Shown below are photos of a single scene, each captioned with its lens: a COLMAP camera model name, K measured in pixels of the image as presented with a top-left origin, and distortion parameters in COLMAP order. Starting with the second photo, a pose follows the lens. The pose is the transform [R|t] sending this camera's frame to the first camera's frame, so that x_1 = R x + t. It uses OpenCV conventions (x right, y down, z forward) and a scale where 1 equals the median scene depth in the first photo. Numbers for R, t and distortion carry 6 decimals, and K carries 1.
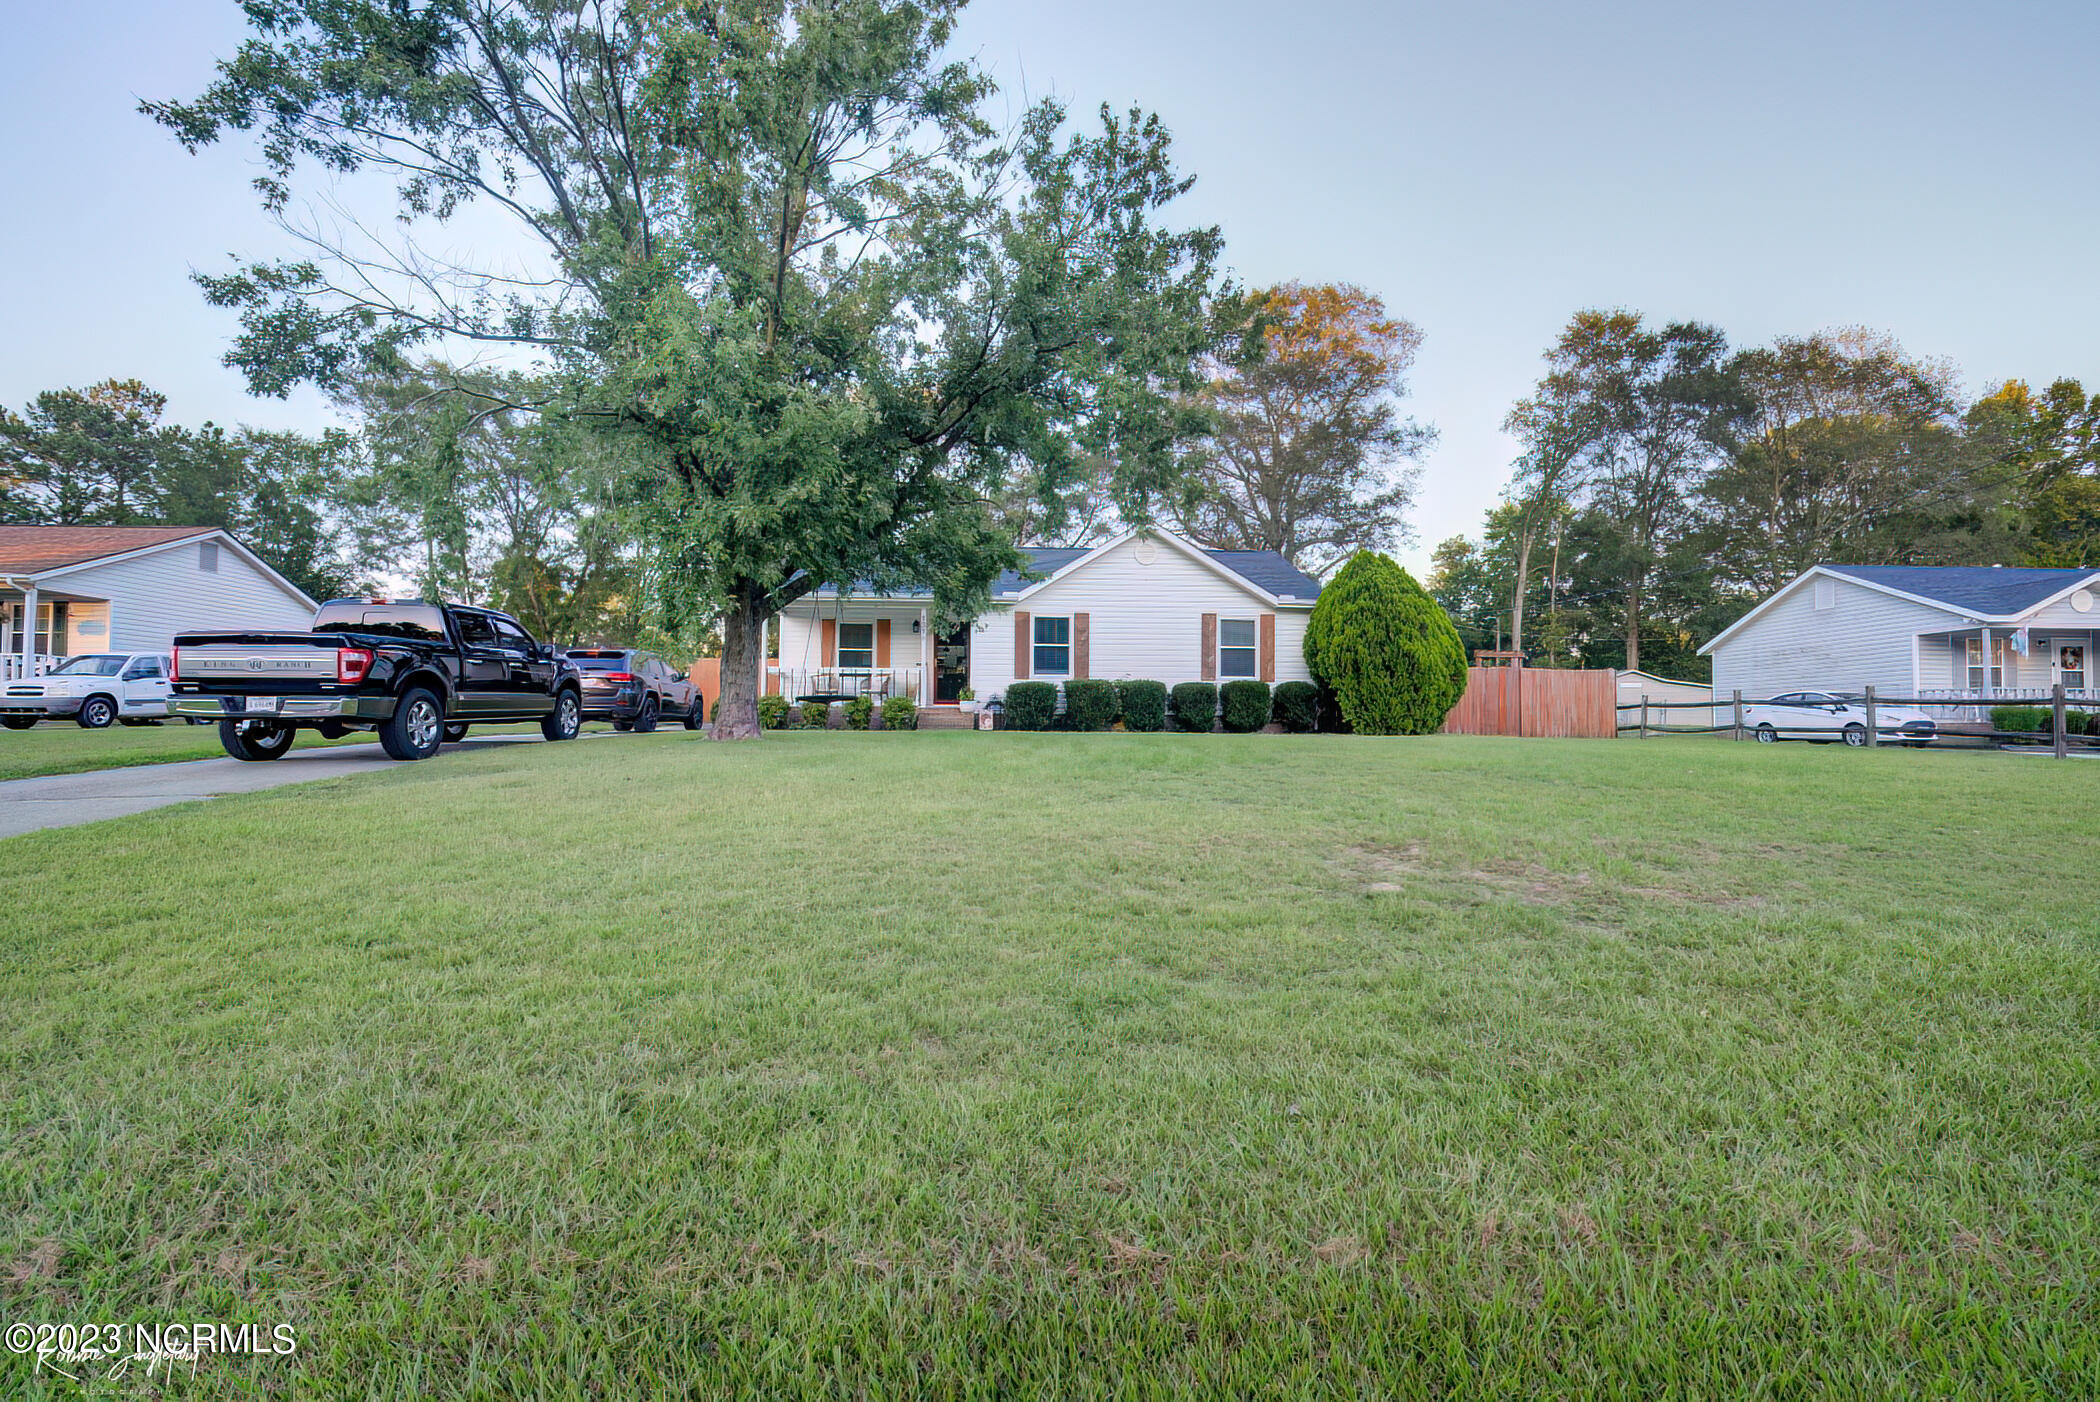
lens RADIAL K [[970.1, 0, 1050.0], [0, 970.1, 701.0], [0, 0, 1]] dist [-0.002461, 0.000446]
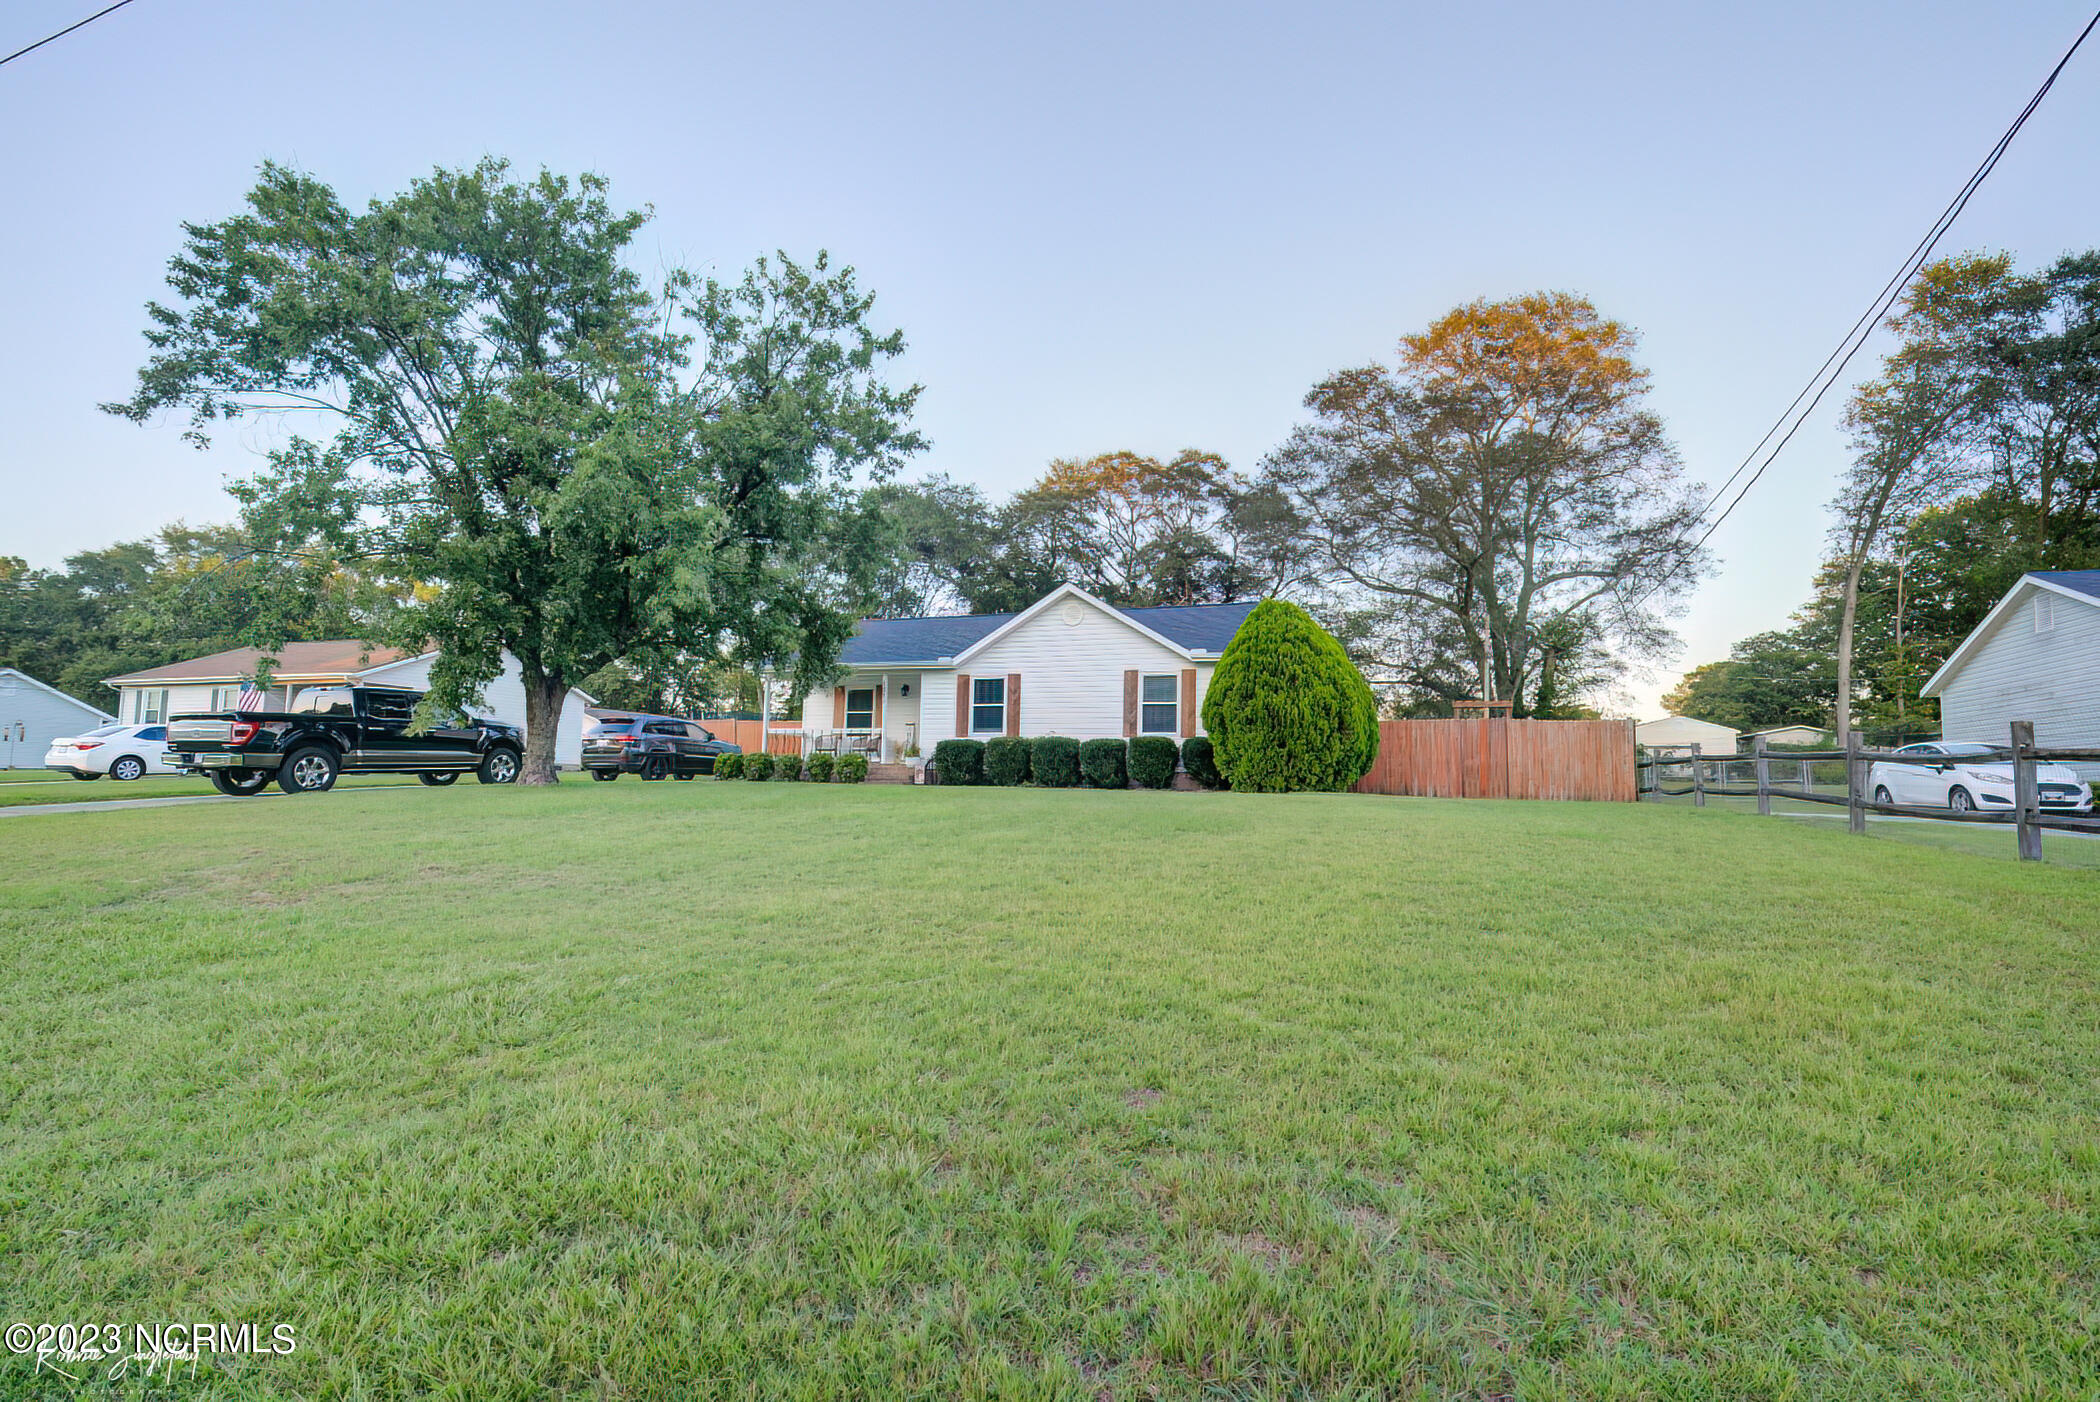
lens RADIAL K [[970.1, 0, 1050.0], [0, 970.1, 701.0], [0, 0, 1]] dist [-0.002461, 0.000446]
pose [[0.922788, -0.023009, -0.384621, 0.473620], [0.000174, 0.998240, -0.059299, 0.001811], [0.385309, 0.054653, 0.921168, 0.037135]]
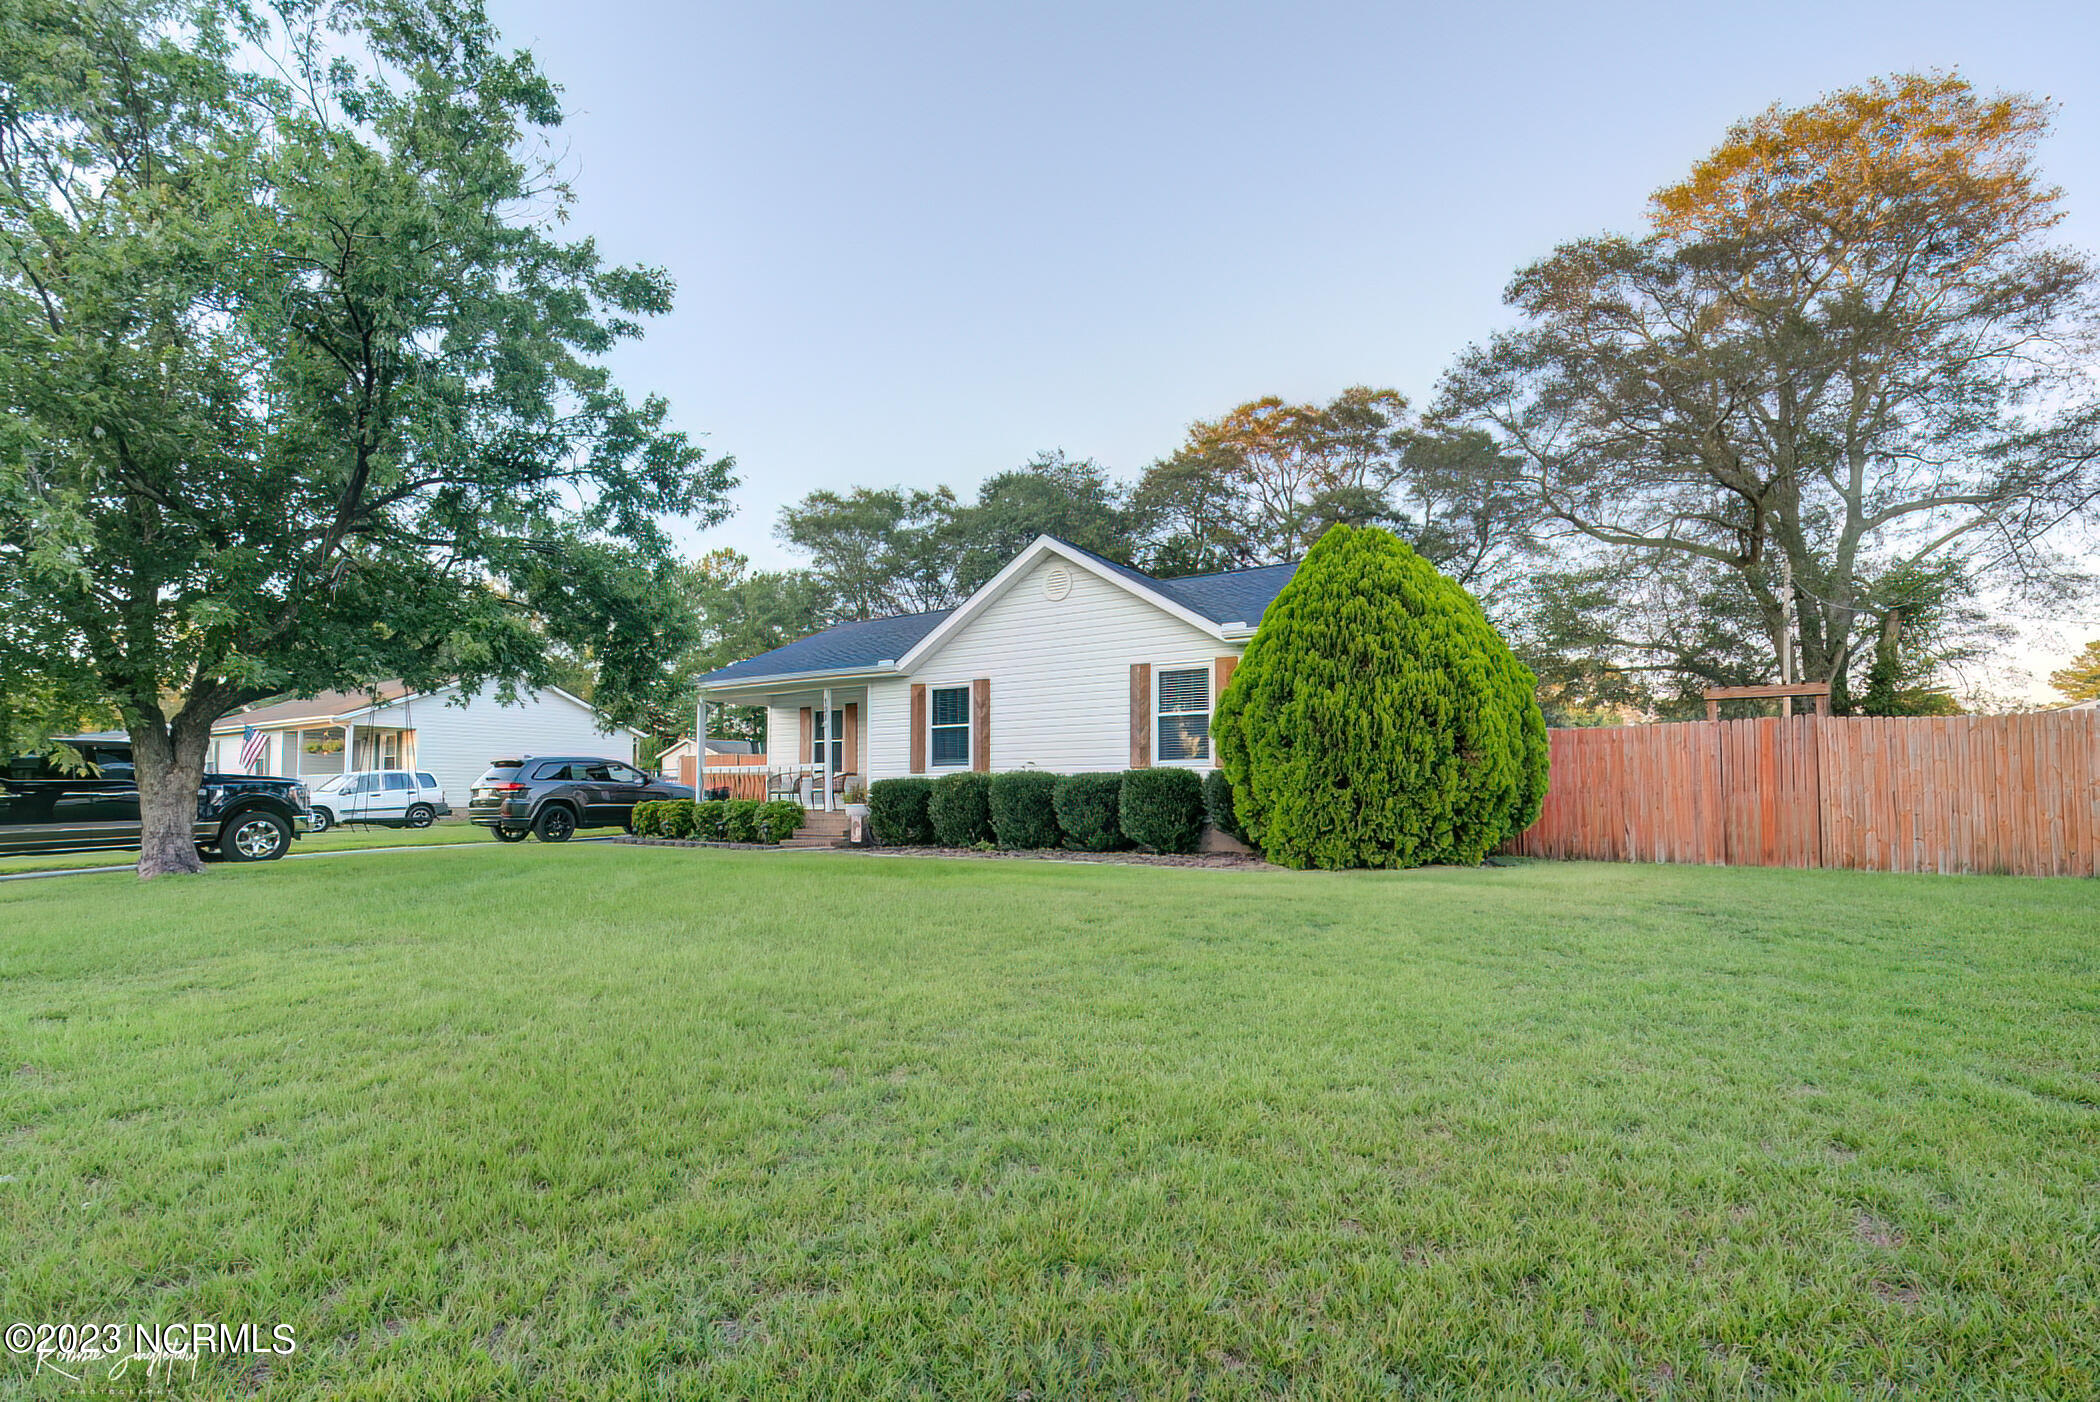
lens RADIAL K [[983.6, 0, 1052.4], [0, 983.6, 760.6], [0, 0, 1]] dist [0.000073, 0.001470]
pose [[0.813036, -0.032083, -0.581329, 0.494269], [0.027451, 0.999482, -0.016769, -0.016491], [0.581566, -0.002324, 0.813496, 0.433713]]
